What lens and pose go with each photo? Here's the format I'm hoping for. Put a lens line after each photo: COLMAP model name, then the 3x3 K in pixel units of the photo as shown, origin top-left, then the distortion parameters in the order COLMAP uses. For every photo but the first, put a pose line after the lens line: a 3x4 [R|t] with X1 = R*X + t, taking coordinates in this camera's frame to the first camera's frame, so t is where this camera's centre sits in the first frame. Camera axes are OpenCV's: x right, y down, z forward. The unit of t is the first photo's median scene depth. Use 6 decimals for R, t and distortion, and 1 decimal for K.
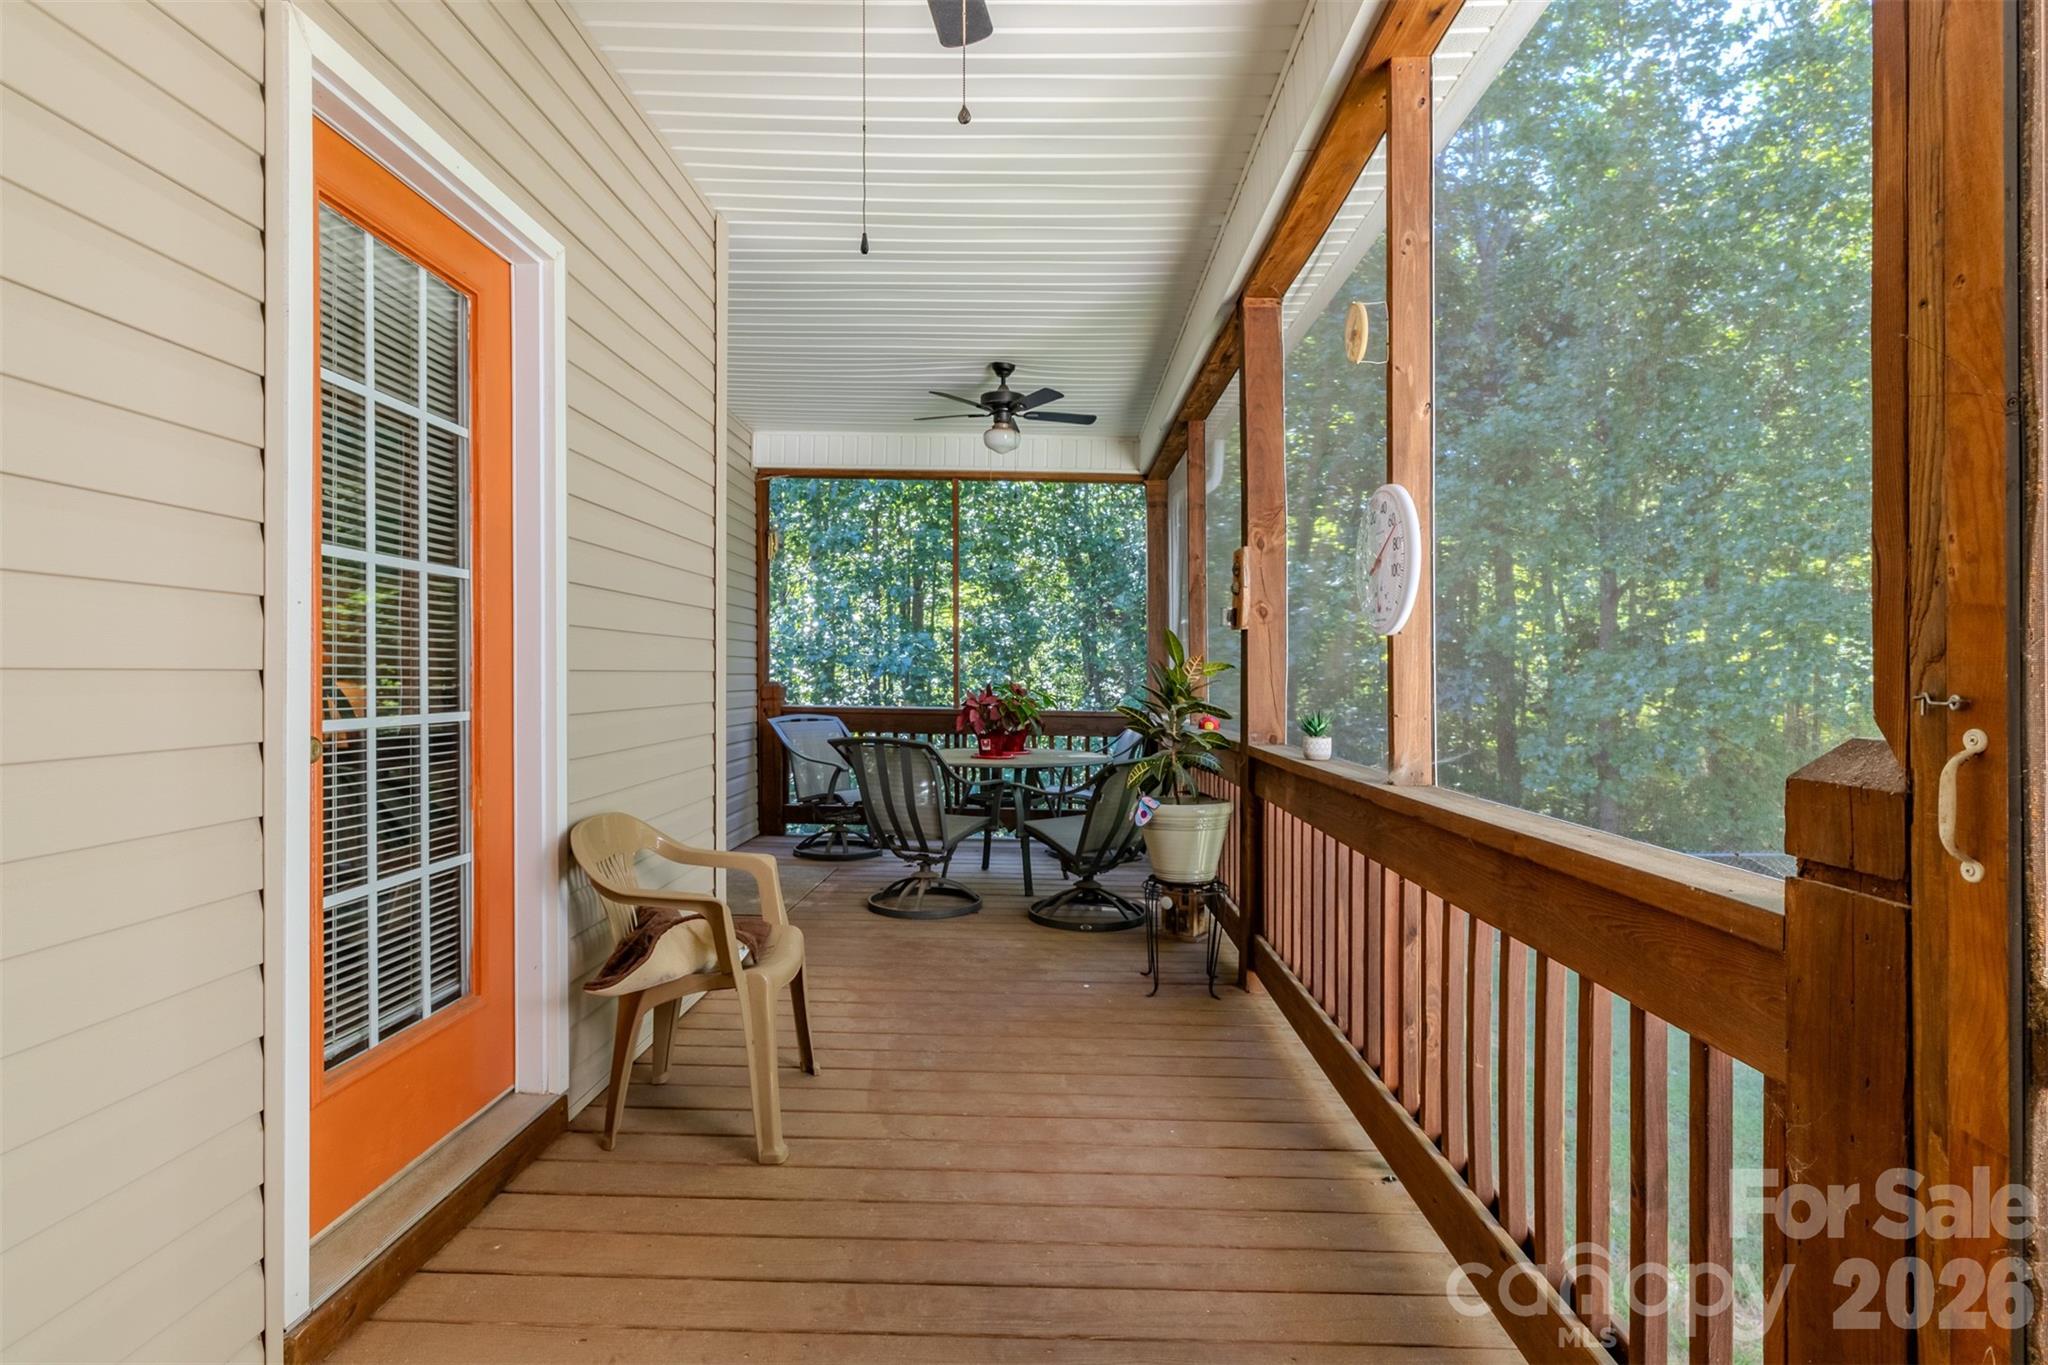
lens RADIAL K [[988.1, 0, 1028.8], [0, 988.1, 681.9], [0, 0, 1]] dist [0.000563, -0.000913]
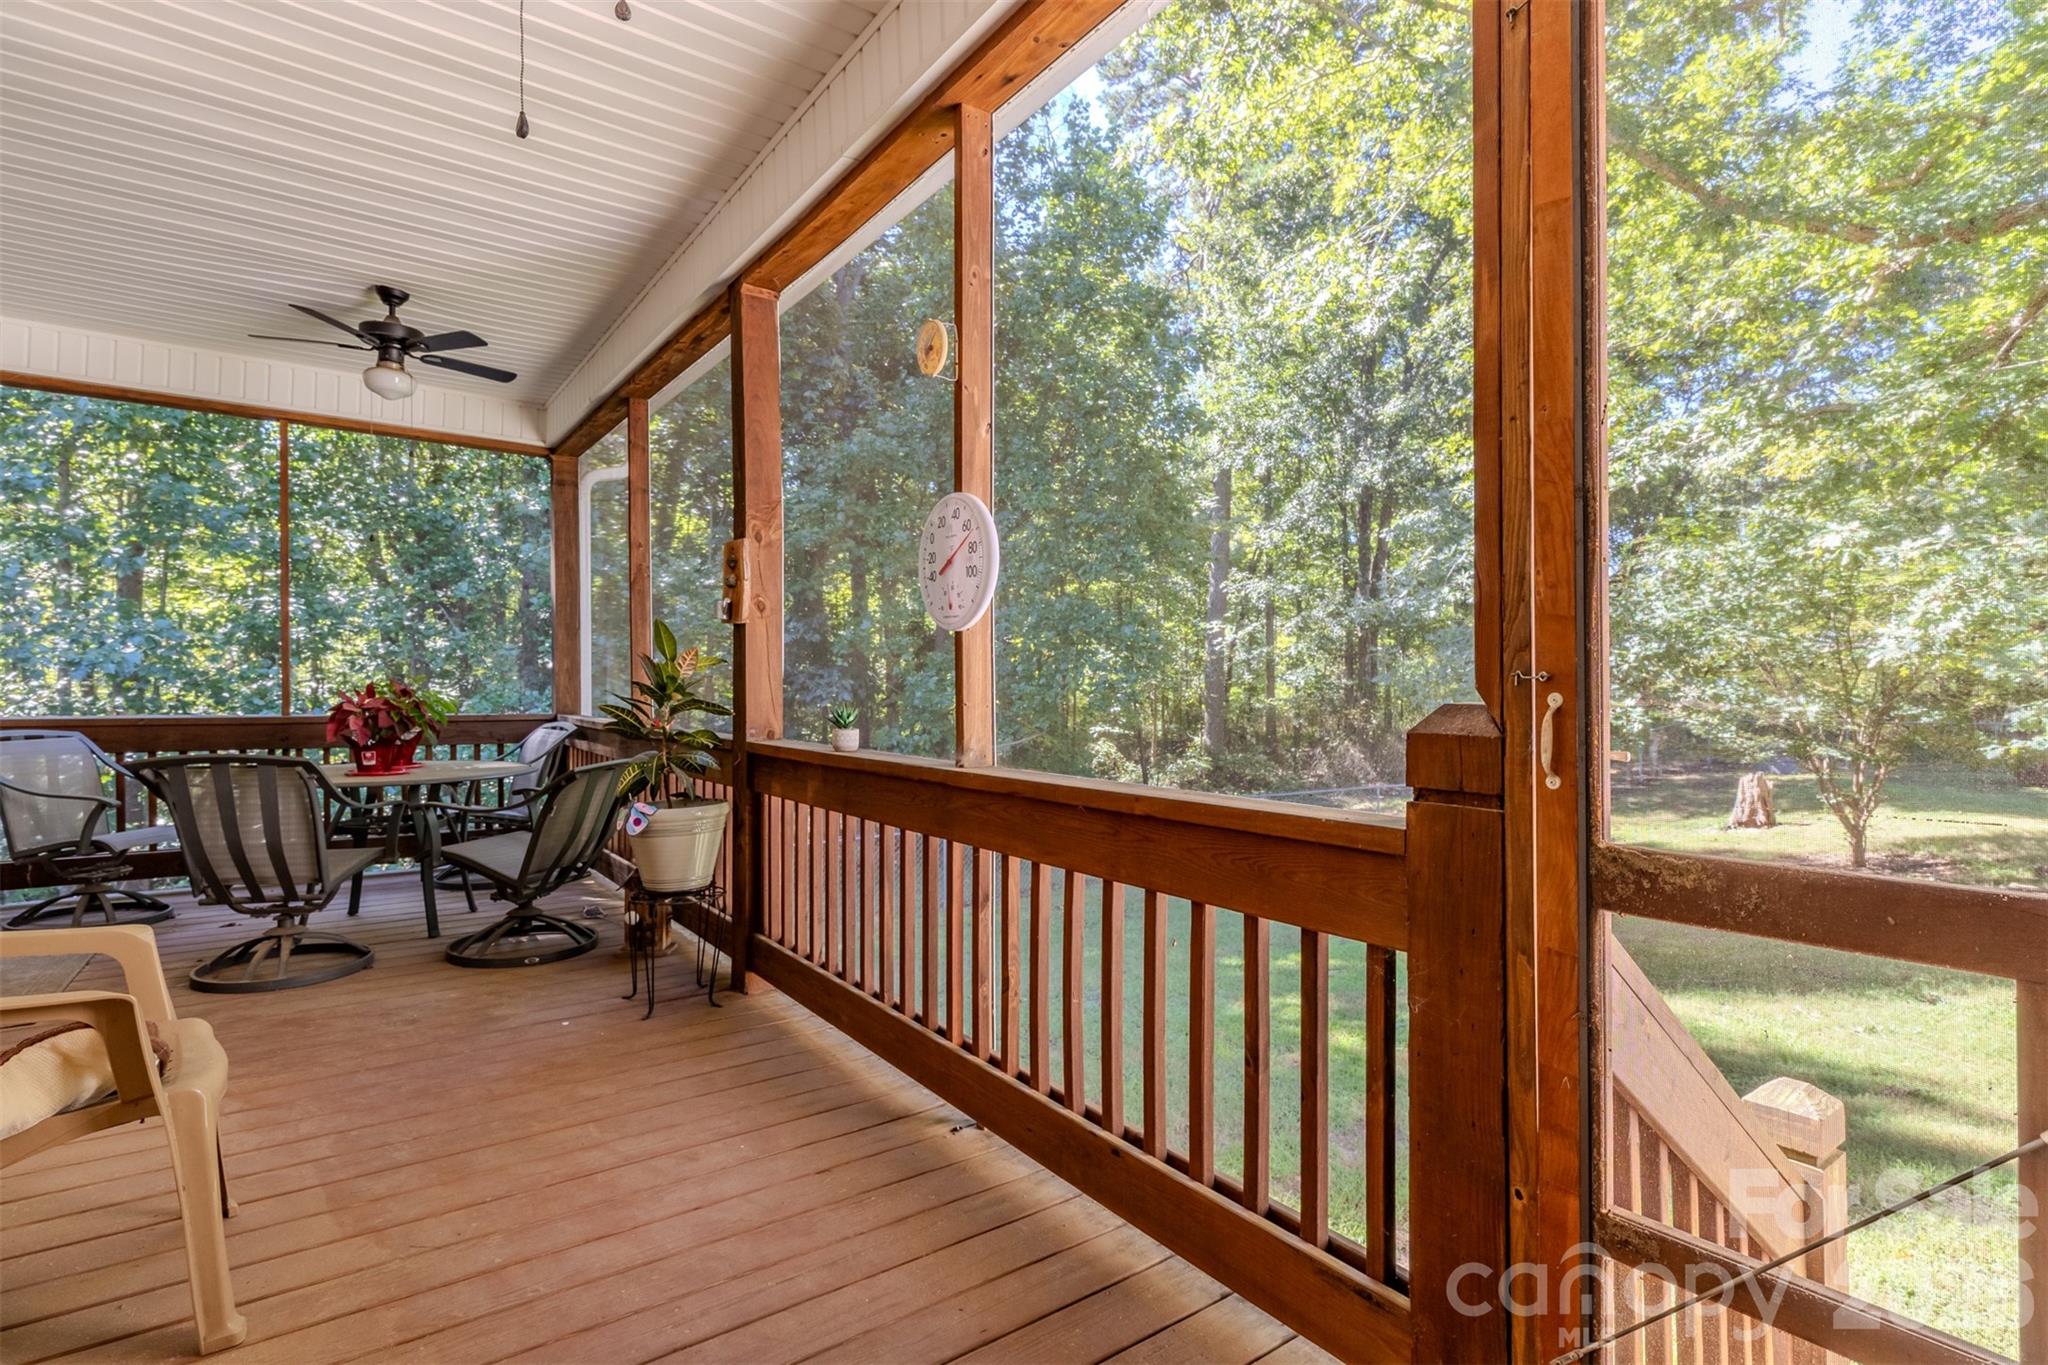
lens RADIAL K [[988.1, 0, 1027.6], [0, 988.1, 681.6], [0, 0, 1]] dist [0.000563, -0.000913]
pose [[0.799428, -0.006412, 0.600727, -0.142363], [0.006467, 0.999977, 0.002068, 0.004407], [-0.600727, 0.002232, 0.799451, 0.049845]]
